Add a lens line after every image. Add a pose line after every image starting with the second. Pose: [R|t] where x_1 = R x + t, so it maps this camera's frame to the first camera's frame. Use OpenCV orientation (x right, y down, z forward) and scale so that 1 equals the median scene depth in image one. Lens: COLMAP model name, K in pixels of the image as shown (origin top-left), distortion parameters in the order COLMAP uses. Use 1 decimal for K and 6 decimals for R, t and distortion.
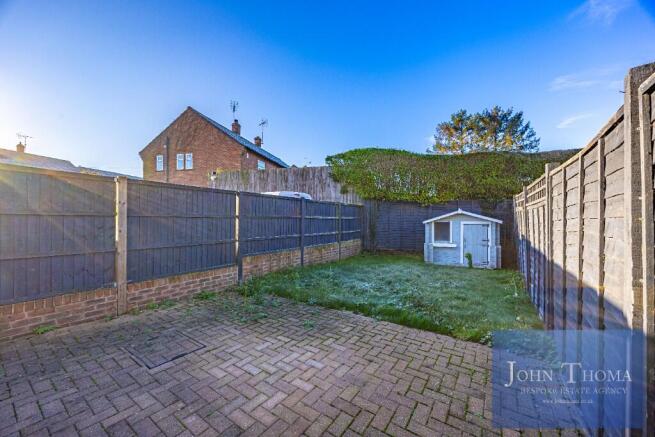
lens RADIAL K [[248.7, 0, 324.7], [0, 248.7, 219.0], [0, 0, 1]] dist [-0.000976, 0.000041]
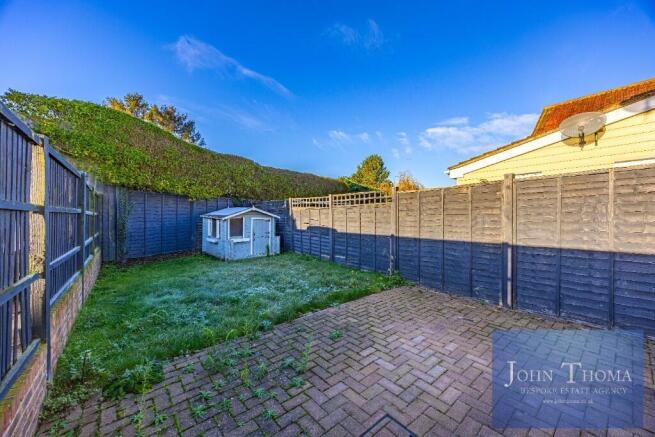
lens RADIAL K [[248.7, 0, 324.5], [0, 248.7, 215.9], [0, 0, 1]] dist [-0.000976, 0.000041]
pose [[0.277045, -0.002510, 0.960854, -0.948175], [0.002174, 0.999996, 0.001985, 0.002476], [-0.960854, 0.001539, 0.277049, 0.818324]]
